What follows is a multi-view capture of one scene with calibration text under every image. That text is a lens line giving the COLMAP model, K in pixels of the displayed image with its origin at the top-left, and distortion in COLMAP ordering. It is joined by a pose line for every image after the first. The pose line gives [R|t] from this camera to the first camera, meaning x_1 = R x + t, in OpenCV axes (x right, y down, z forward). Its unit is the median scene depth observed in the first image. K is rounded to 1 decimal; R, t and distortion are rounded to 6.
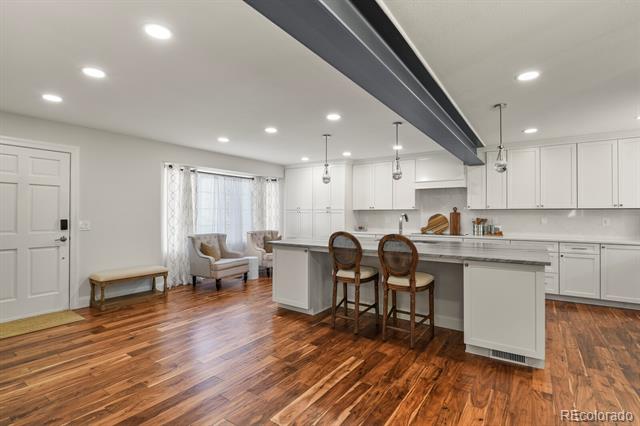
lens RADIAL K [[309.4, 0, 323.4], [0, 309.4, 212.5], [0, 0, 1]] dist [0.001955, -0.007651]
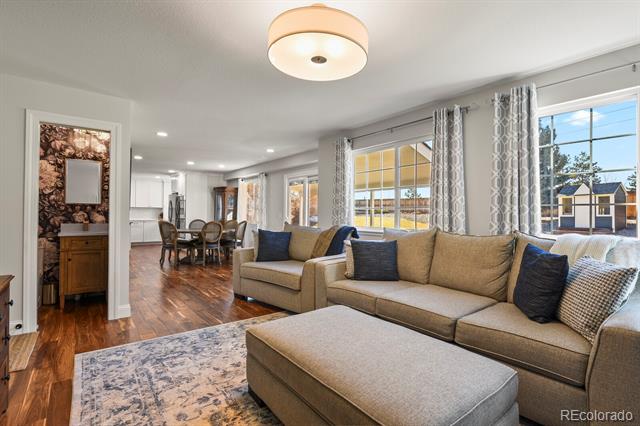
lens RADIAL K [[309.4, 0, 323.4], [0, 309.4, 212.5], [0, 0, 1]] dist [0.001955, -0.007651]
pose [[0.294568, 0.003997, 0.955622, -0.942622], [-0.011207, 0.999937, -0.000728, 0.011252], [-0.955565, -0.010495, 0.294595, -0.998961]]
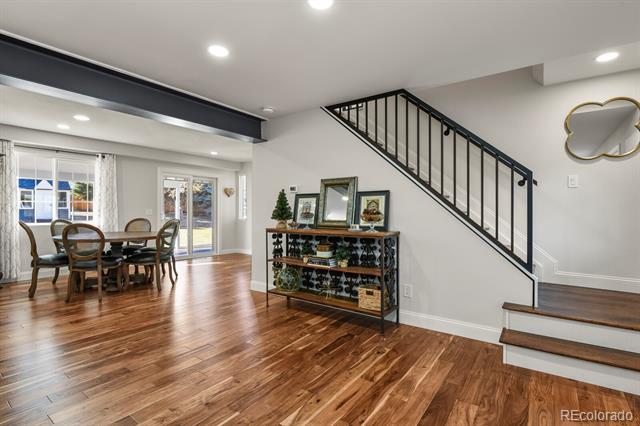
lens RADIAL K [[309.4, 0, 323.4], [0, 309.4, 212.5], [0, 0, 1]] dist [0.001955, -0.007651]
pose [[-0.999622, -0.007424, 0.026489, -0.378211], [-0.007419, 0.999972, 0.000295, 0.025507], [-0.026491, 0.000099, -0.999649, 0.847428]]
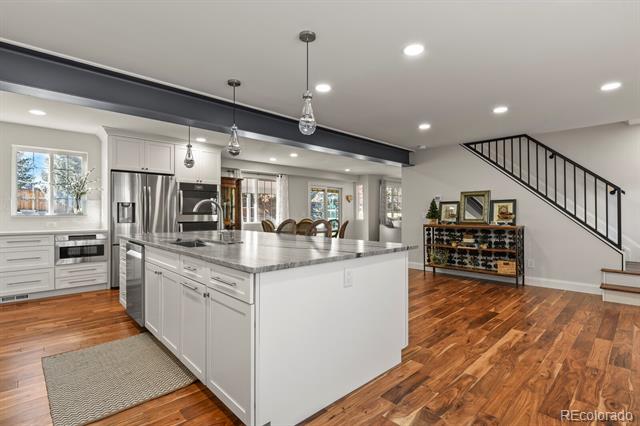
lens RADIAL K [[309.4, 0, 323.4], [0, 309.4, 212.5], [0, 0, 1]] dist [0.001955, -0.007651]
pose [[-0.979050, -0.001431, 0.203614, -0.100684], [-0.002680, 0.999979, -0.005857, 0.028443], [-0.203601, -0.006280, -0.979034, 1.291429]]
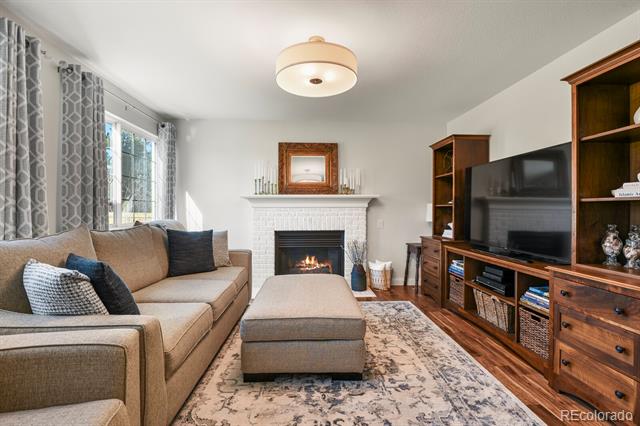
lens RADIAL K [[309.4, 0, 323.4], [0, 309.4, 212.5], [0, 0, 1]] dist [0.001955, -0.007651]
pose [[-0.786733, 0.002583, -0.617288, -0.321393], [0.000430, 0.999993, 0.003636, 0.018487], [0.617293, 0.002595, -0.786729, -0.520004]]
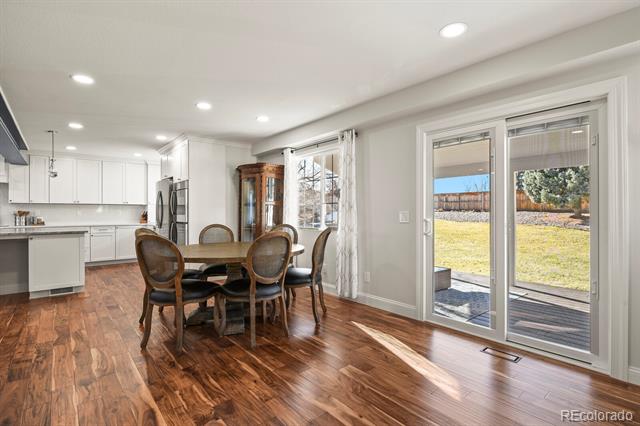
lens RADIAL K [[309.4, 0, 323.4], [0, 309.4, 212.5], [0, 0, 1]] dist [0.001955, -0.007651]
pose [[0.260333, -0.000252, 0.965519, -0.322007], [-0.003643, 0.999993, 0.001243, 0.020031], [-0.965512, -0.003841, 0.260331, -0.396592]]
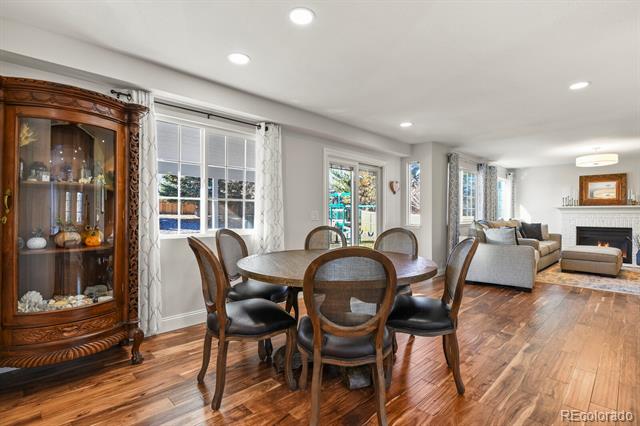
lens RADIAL K [[309.4, 0, 323.4], [0, 309.4, 212.5], [0, 0, 1]] dist [0.001955, -0.007651]
pose [[-0.982810, -0.008785, 0.184410, 0.186527], [-0.010086, 0.999930, -0.006115, 0.025449], [-0.184344, -0.007870, -0.982830, 0.421411]]
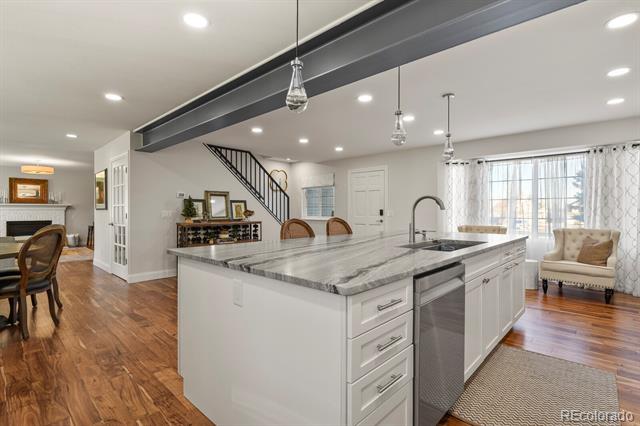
lens RADIAL K [[315.1, 0, 322.4], [0, 315.1, 211.9], [0, 0, 1]] dist [-0.006163, -0.001454]
pose [[-0.148193, -0.001996, -0.988956, 0.708268], [0.003263, 0.999992, -0.002508, 0.029567], [0.988953, -0.003599, -0.148186, 0.709973]]
